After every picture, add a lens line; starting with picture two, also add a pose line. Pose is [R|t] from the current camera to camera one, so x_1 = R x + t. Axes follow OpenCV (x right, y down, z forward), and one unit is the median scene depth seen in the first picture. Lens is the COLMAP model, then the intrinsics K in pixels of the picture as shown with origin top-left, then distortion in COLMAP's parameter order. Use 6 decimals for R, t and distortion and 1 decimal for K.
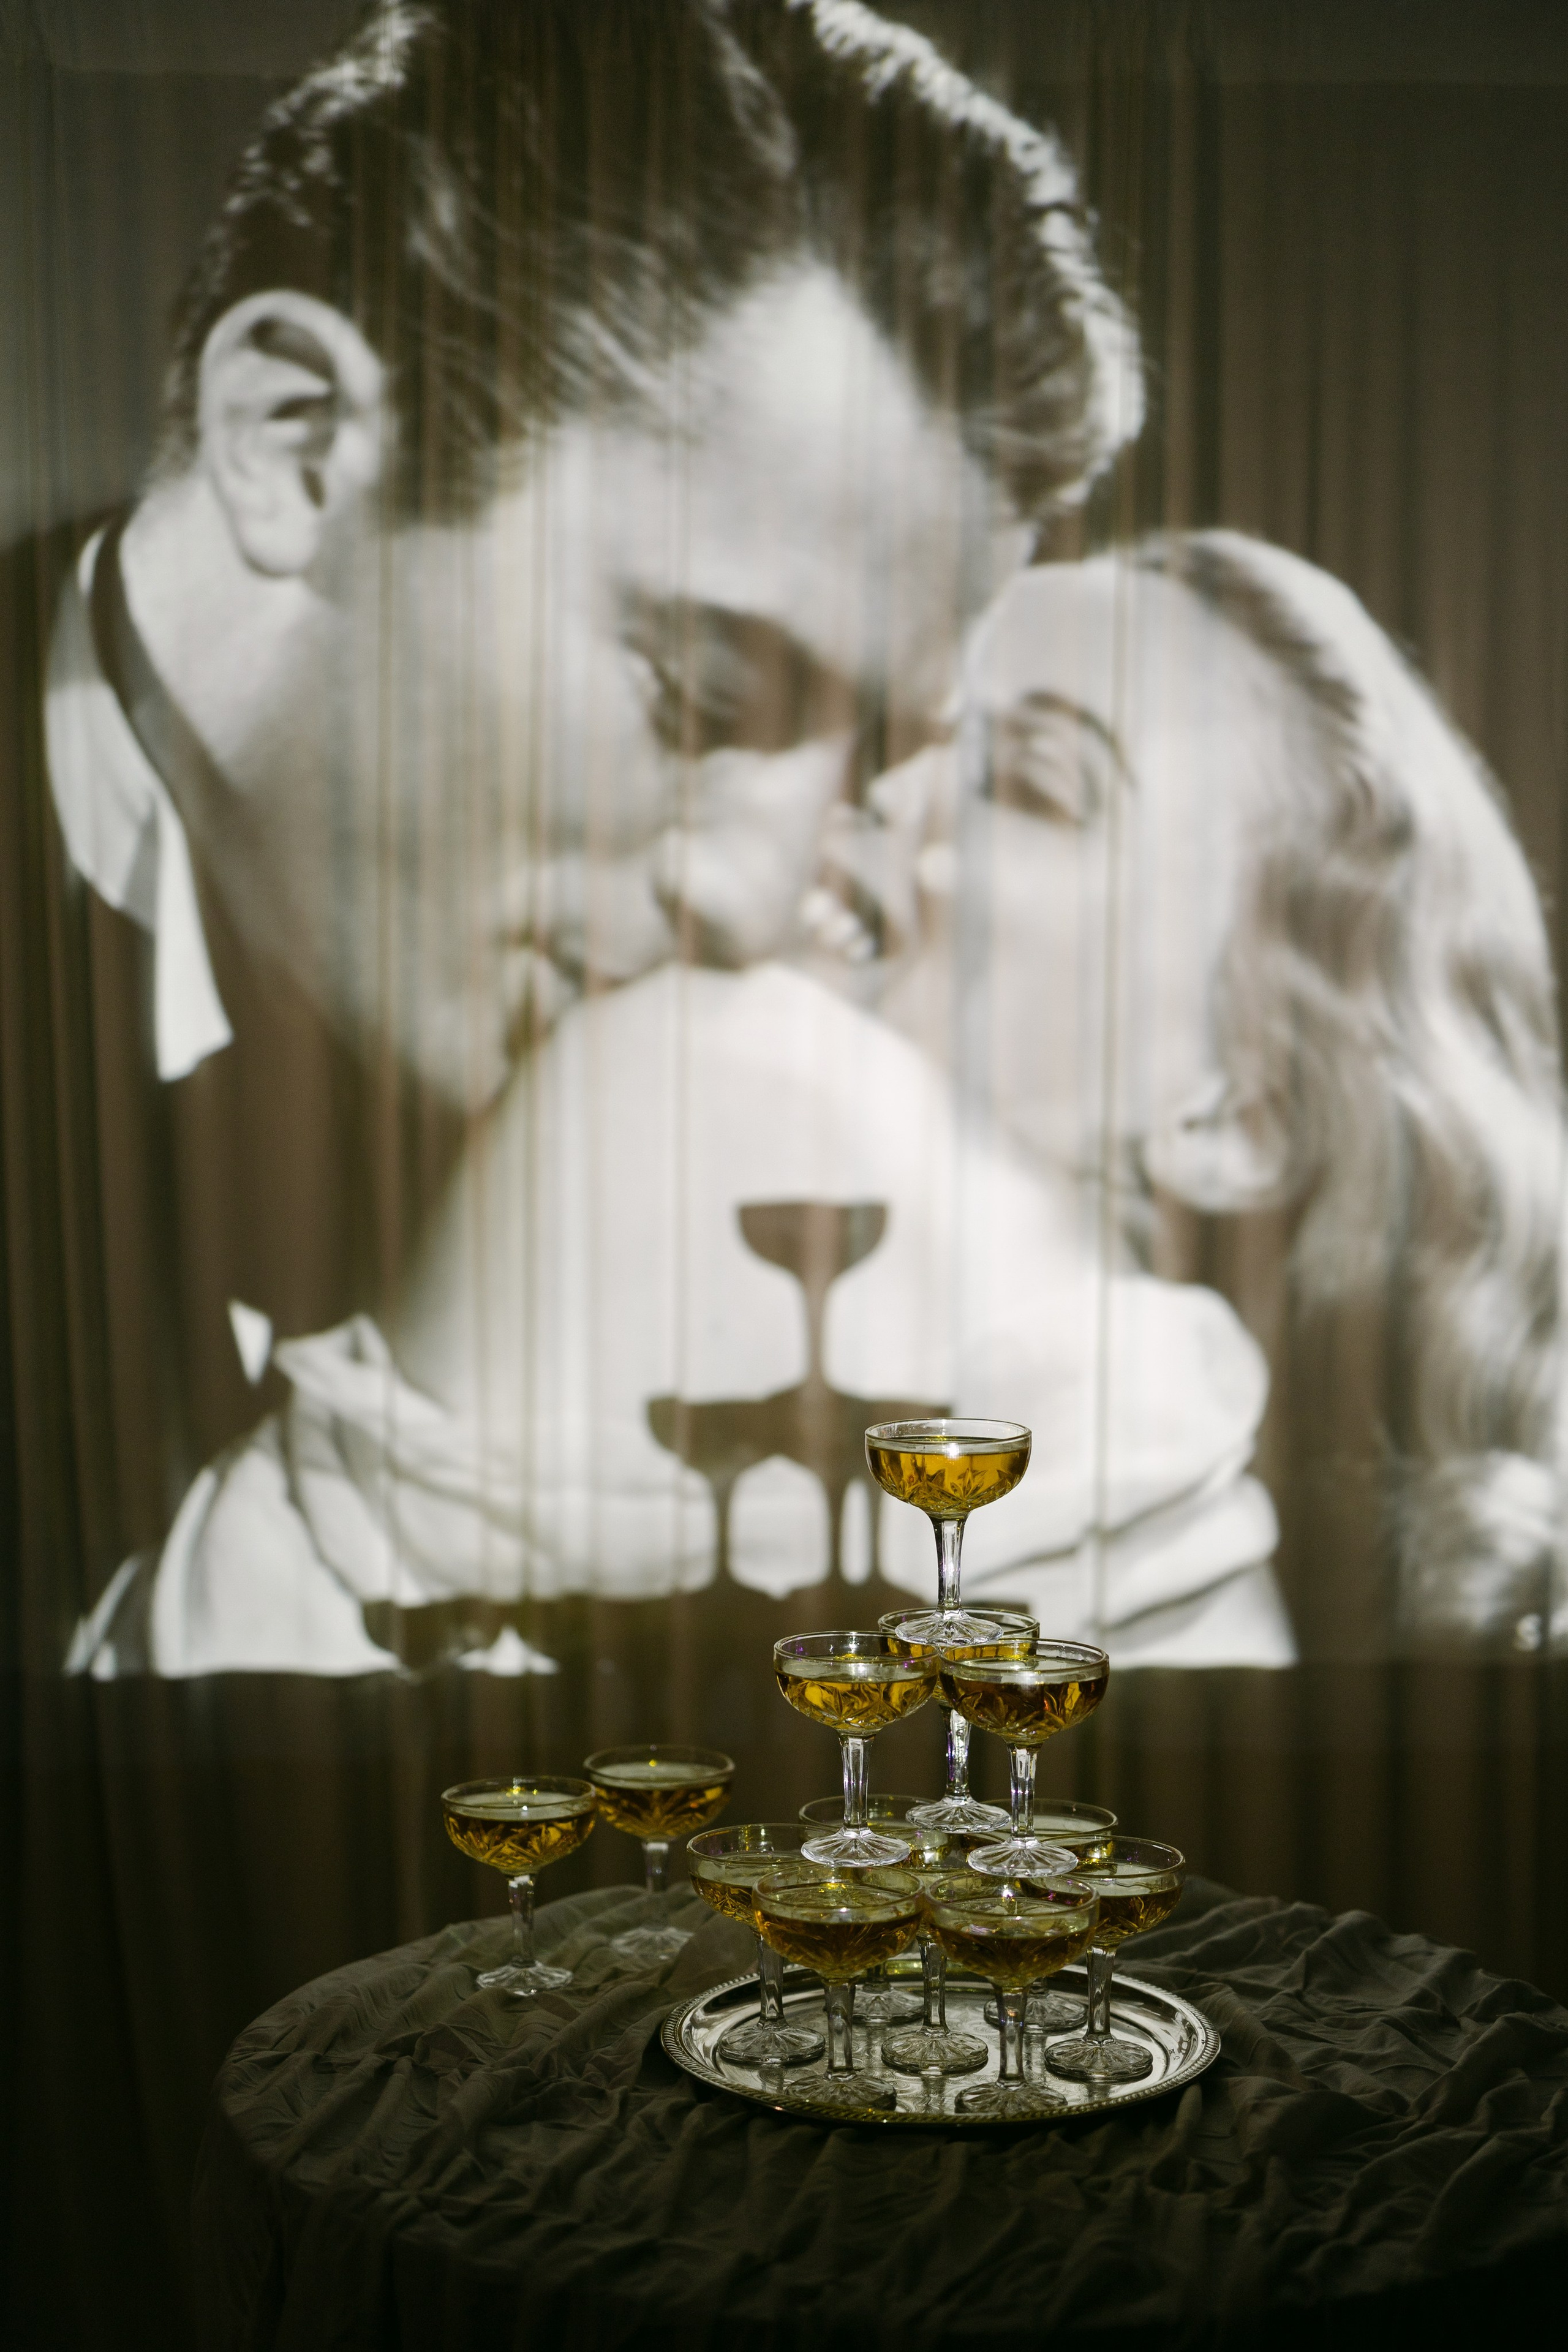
lens RADIAL K [[3398.7, 0, 798.8], [0, 3398.7, 1199.1], [0, 0, 1]] dist [0.044146, 0.000000]
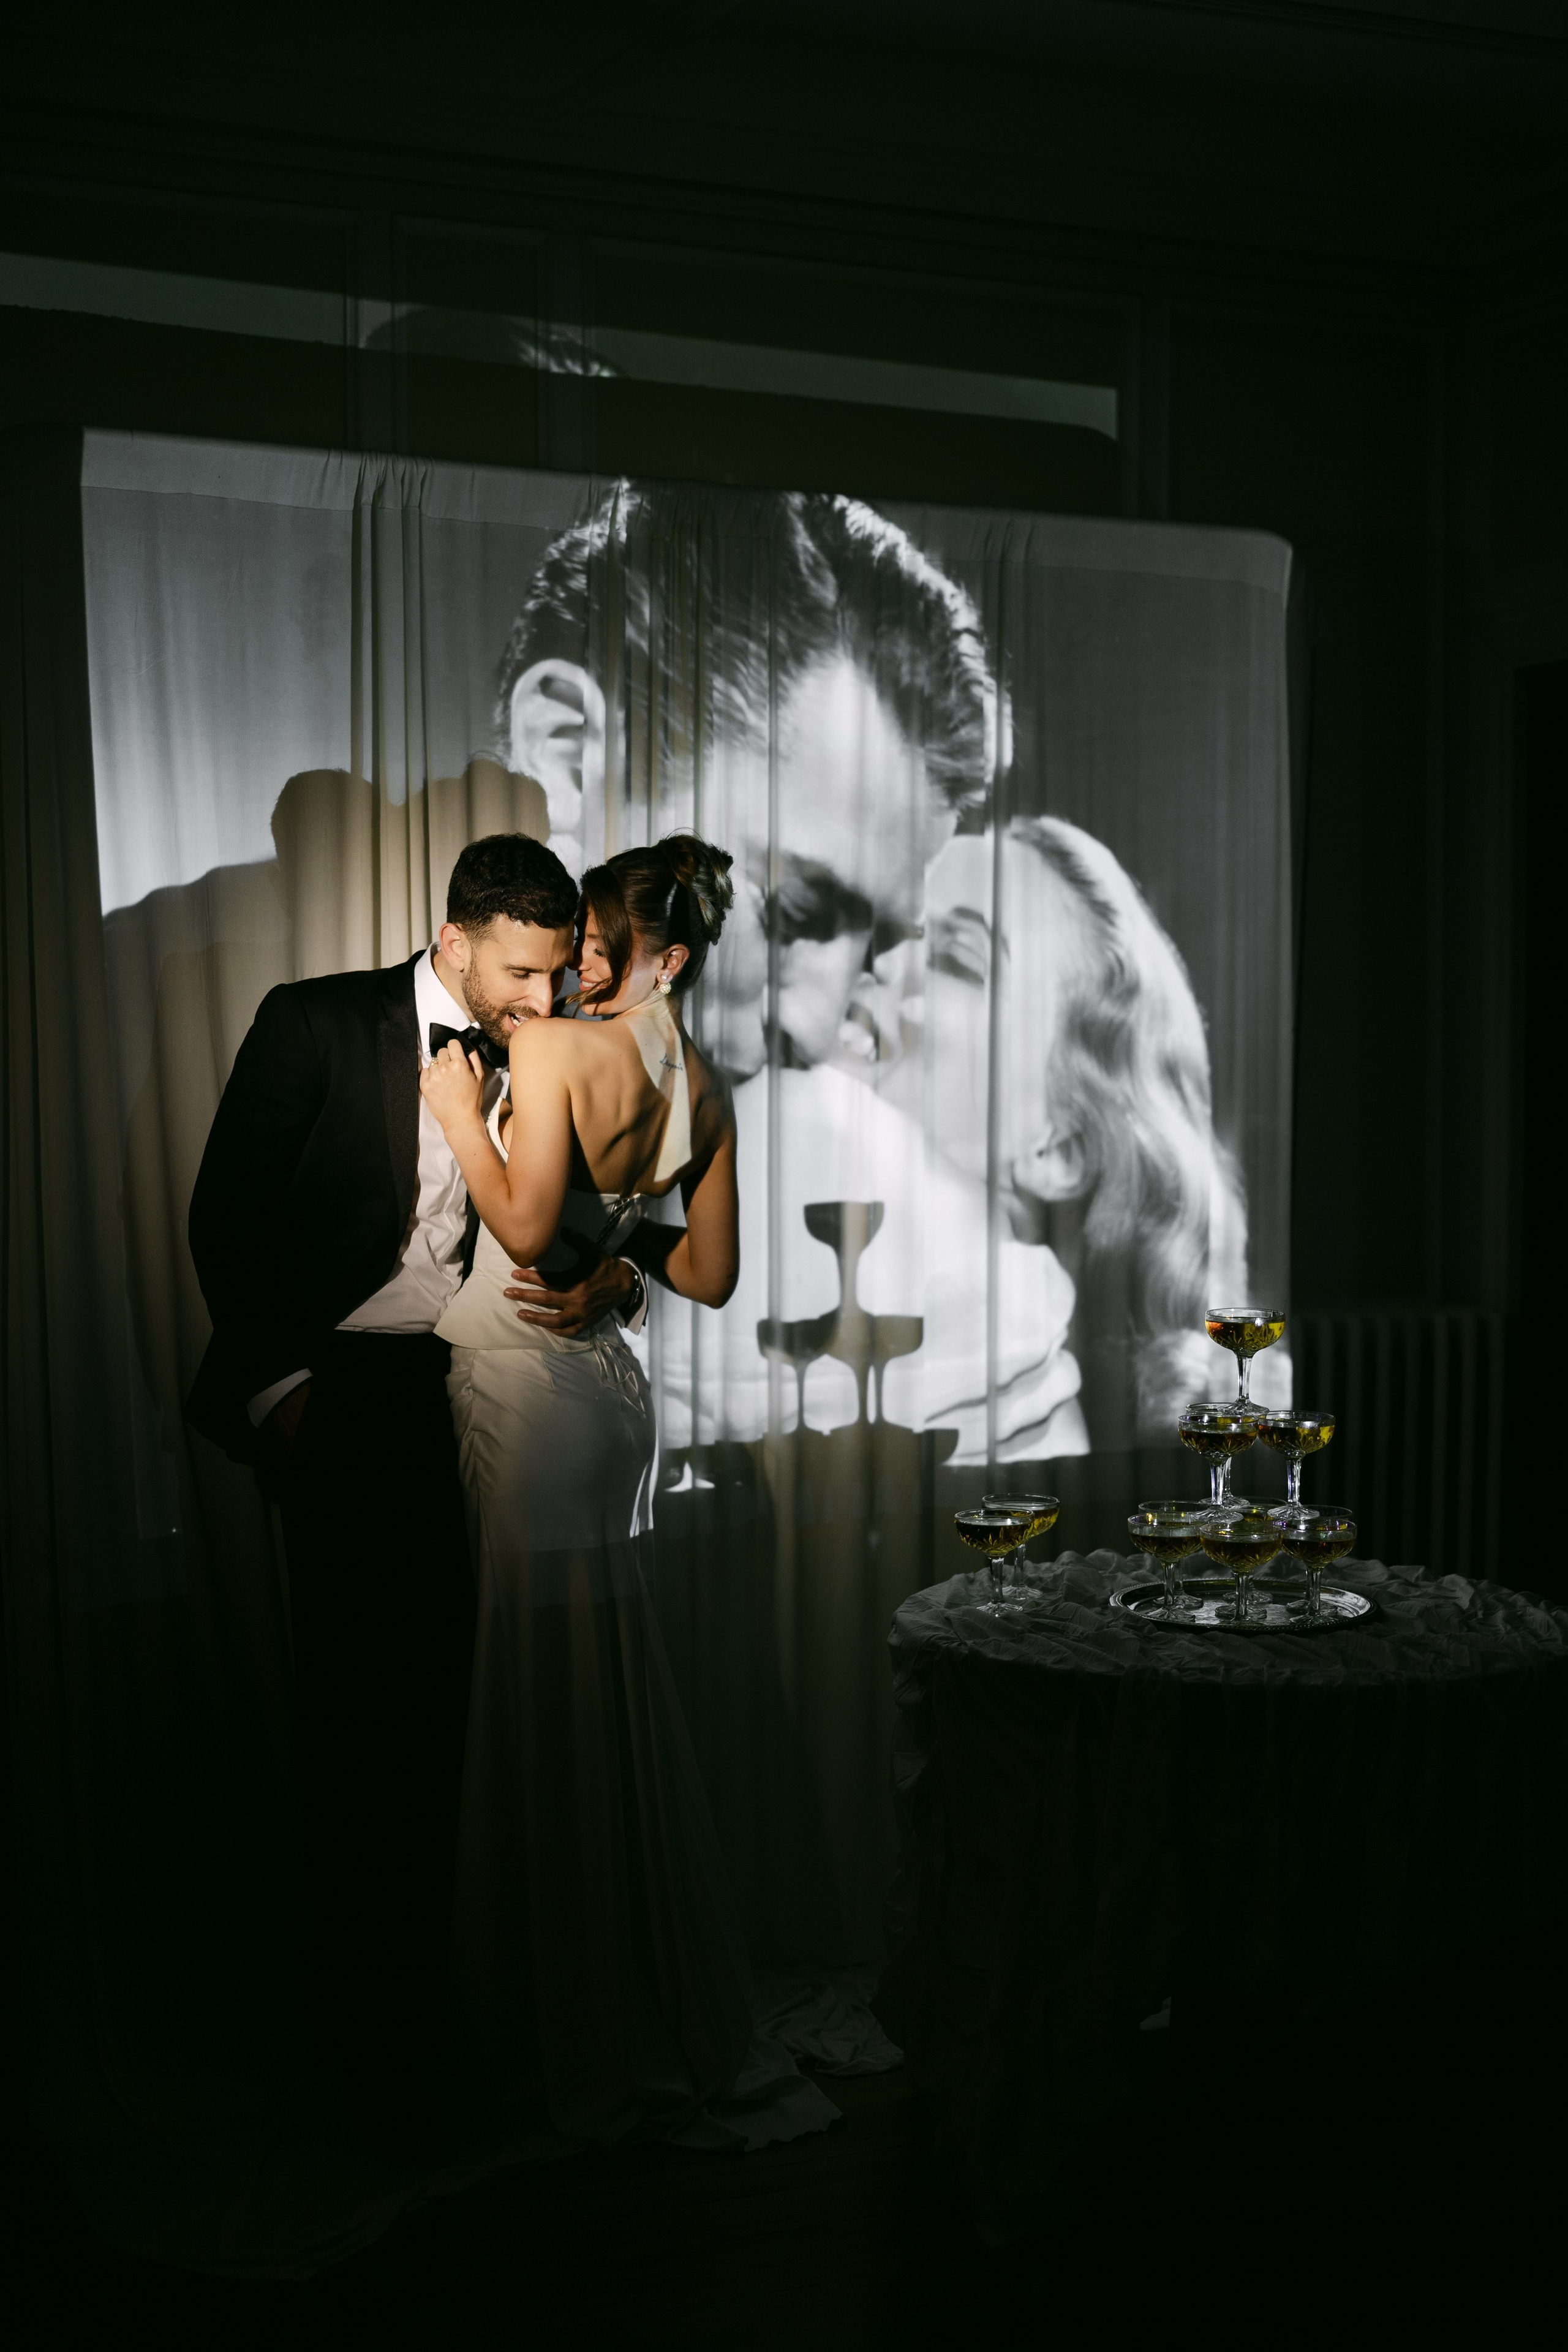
lens RADIAL K [[3346.7, 0, 775.7], [0, 3346.7, 1238.8], [0, 0, 1]] dist [0.015579, 0.000000]
pose [[0.888165, -0.036359, 0.458085, -0.806597], [0.025713, 0.999235, 0.029456, -0.032125], [-0.458805, -0.014382, 0.888420, -0.484117]]
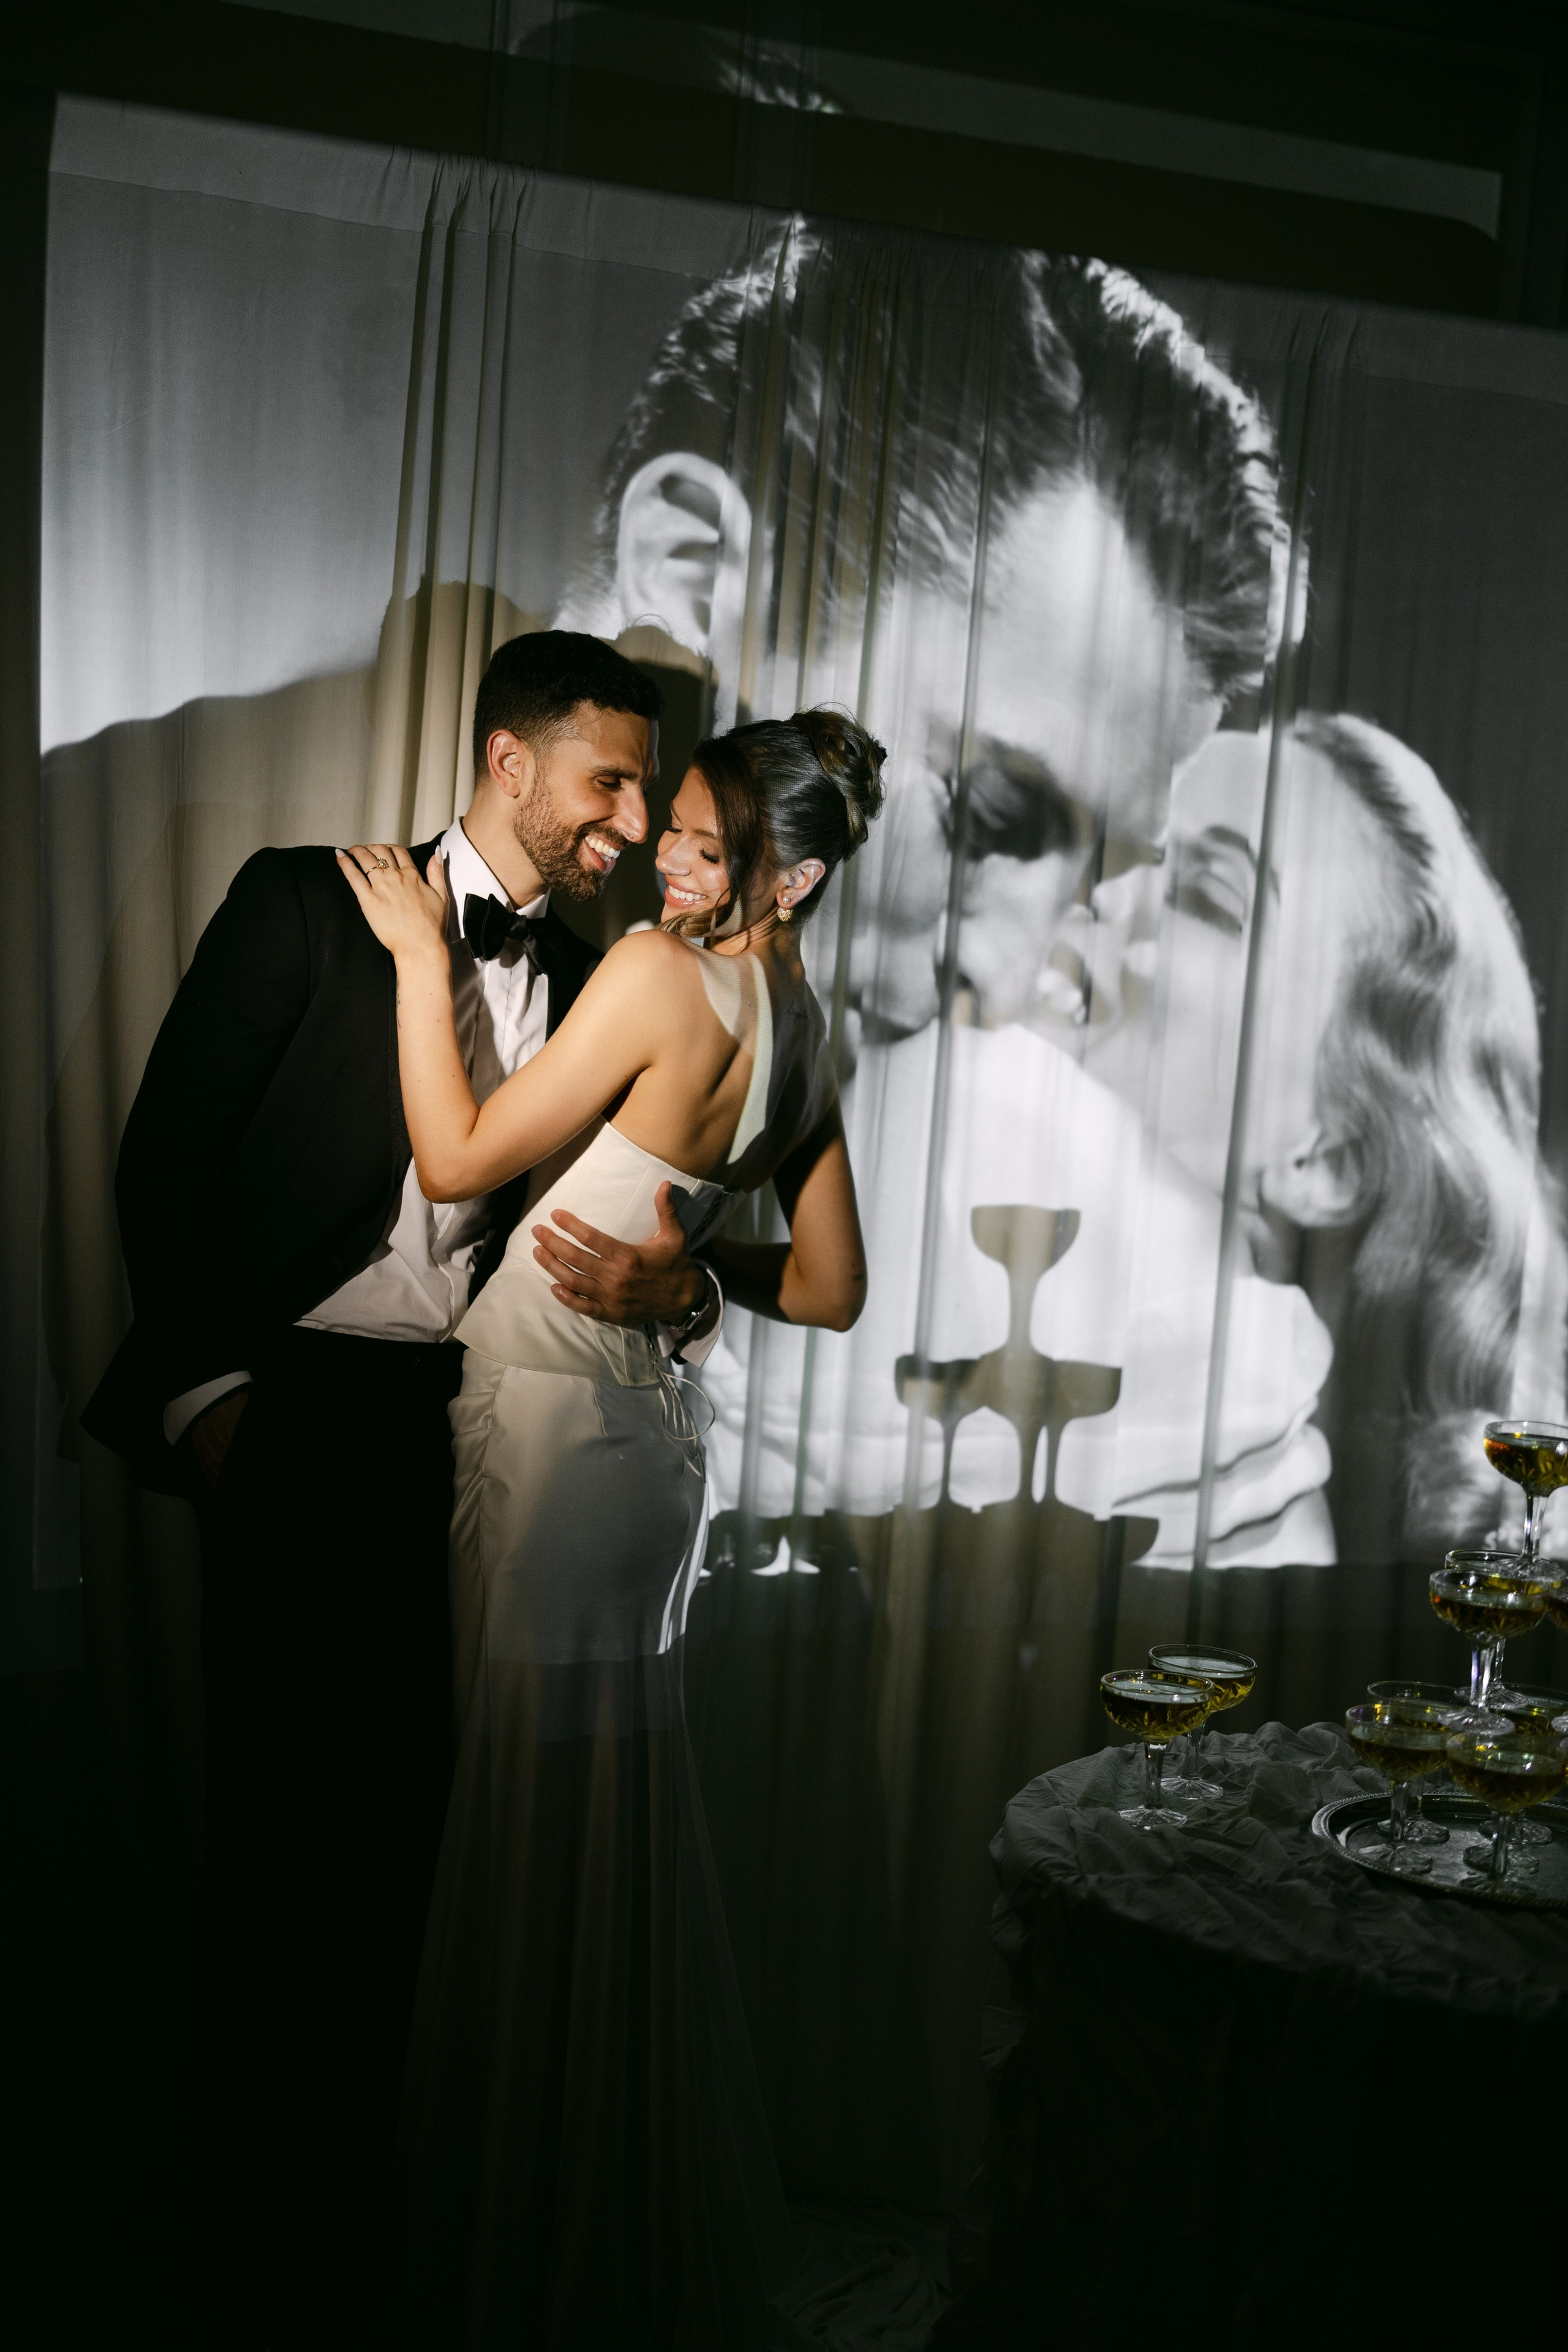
lens RADIAL K [[3346.7, 0, 748.6], [0, 3346.7, 1225.9], [0, 0, 1]] dist [0.015579, 0.000000]
pose [[0.935083, 0.030701, 0.353098, -0.546274], [-0.051593, 0.997420, 0.049906, -0.051278], [-0.350655, -0.064884, 0.934254, -0.145637]]
